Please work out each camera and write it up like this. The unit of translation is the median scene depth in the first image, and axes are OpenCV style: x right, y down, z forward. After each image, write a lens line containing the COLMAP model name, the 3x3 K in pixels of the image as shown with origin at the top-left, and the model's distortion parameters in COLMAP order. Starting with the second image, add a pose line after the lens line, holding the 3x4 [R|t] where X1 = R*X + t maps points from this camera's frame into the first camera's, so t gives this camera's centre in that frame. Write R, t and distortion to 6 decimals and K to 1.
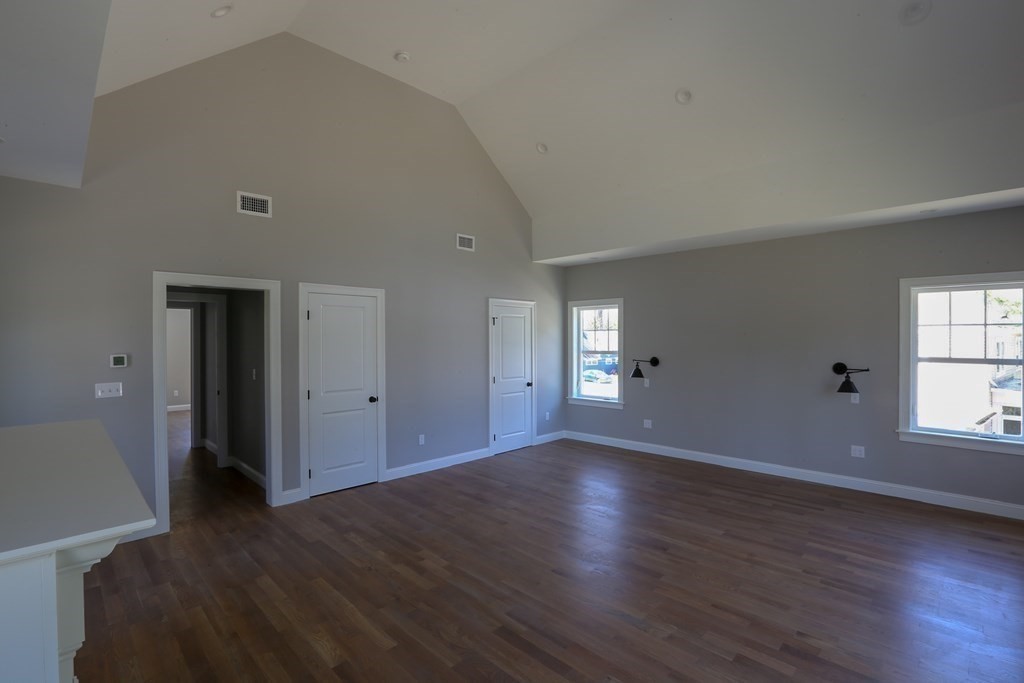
lens RADIAL K [[470.7, 0, 507.9], [0, 470.7, 339.6], [0, 0, 1]] dist [-0.032315, 0.000414]
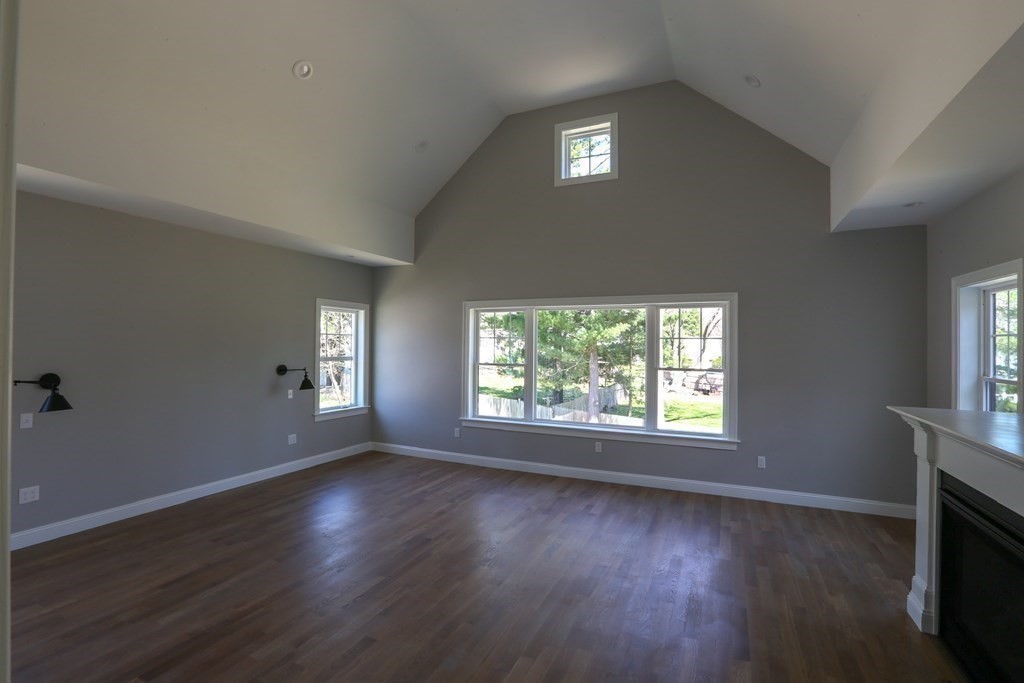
lens RADIAL K [[470.7, 0, 507.9], [0, 470.7, 339.6], [0, 0, 1]] dist [-0.032315, 0.000414]
pose [[-0.328820, 0.006890, 0.944368, -0.729326], [-0.001041, 0.999970, -0.007658, -0.006757], [-0.944392, -0.003501, -0.328803, 1.142437]]
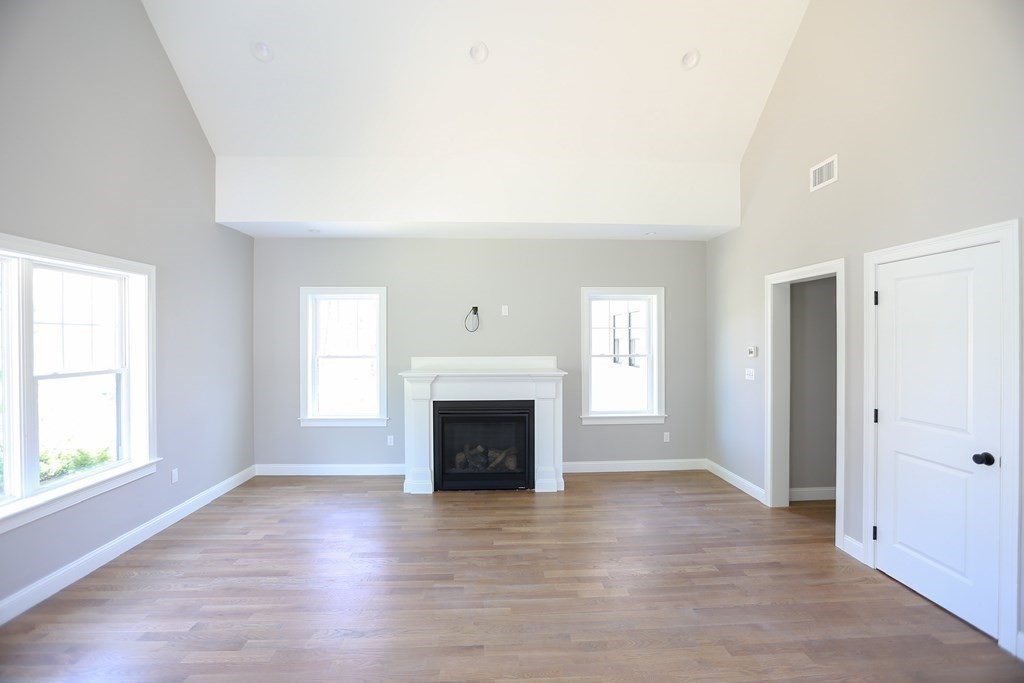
lens RADIAL K [[470.7, 0, 507.9], [0, 470.7, 339.6], [0, 0, 1]] dist [-0.032315, 0.000414]
pose [[-0.677414, 0.006250, -0.735575, 0.532062], [0.001357, 0.999973, 0.007247, 0.002748], [0.735601, 0.003911, -0.677404, 1.337034]]
